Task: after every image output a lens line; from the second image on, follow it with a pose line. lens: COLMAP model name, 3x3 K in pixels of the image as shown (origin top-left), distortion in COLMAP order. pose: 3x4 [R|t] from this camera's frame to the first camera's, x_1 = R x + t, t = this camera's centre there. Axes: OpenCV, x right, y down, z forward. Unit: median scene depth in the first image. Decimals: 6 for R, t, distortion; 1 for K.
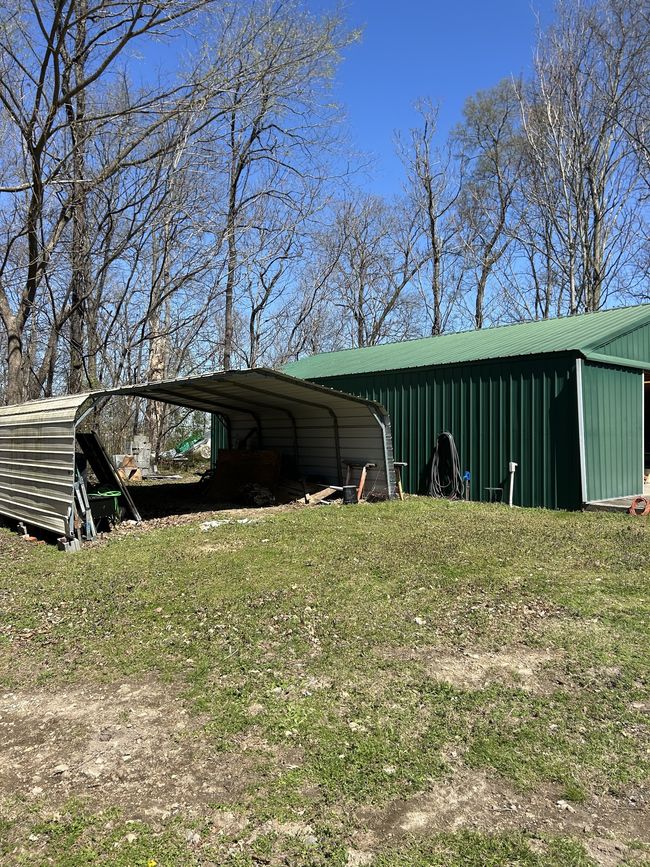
lens RADIAL K [[651.1, 0, 323.0], [0, 651.1, 433.8], [0, 0, 1]] dist [0.031230, -0.030721]
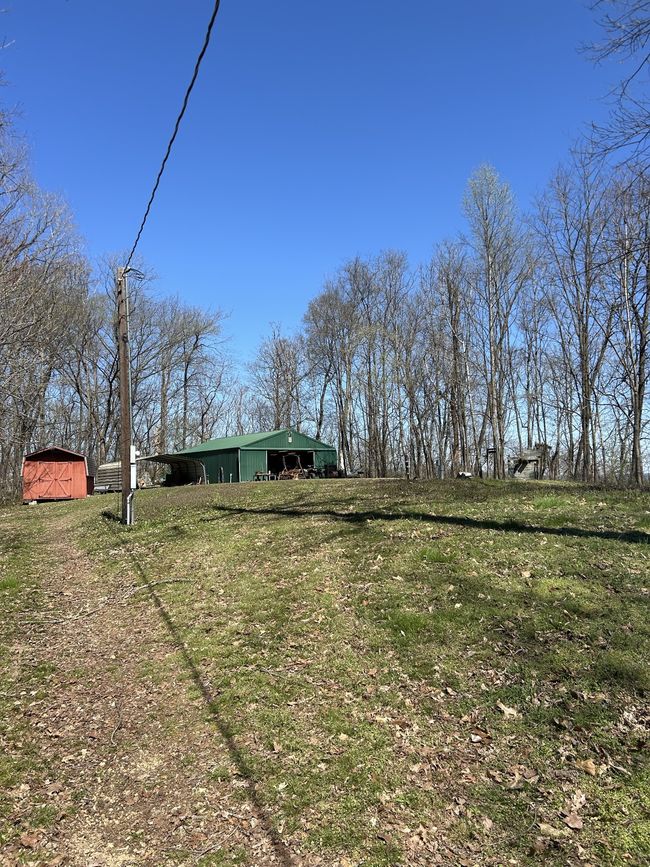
lens RADIAL K [[651.1, 0, 326.9], [0, 651.1, 432.9], [0, 0, 1]] dist [0.031230, -0.030721]
pose [[0.997301, -0.062646, -0.038285, 1.014119], [0.060192, 0.996247, -0.062194, 0.076180], [0.042038, 0.059722, 0.997329, -3.003954]]
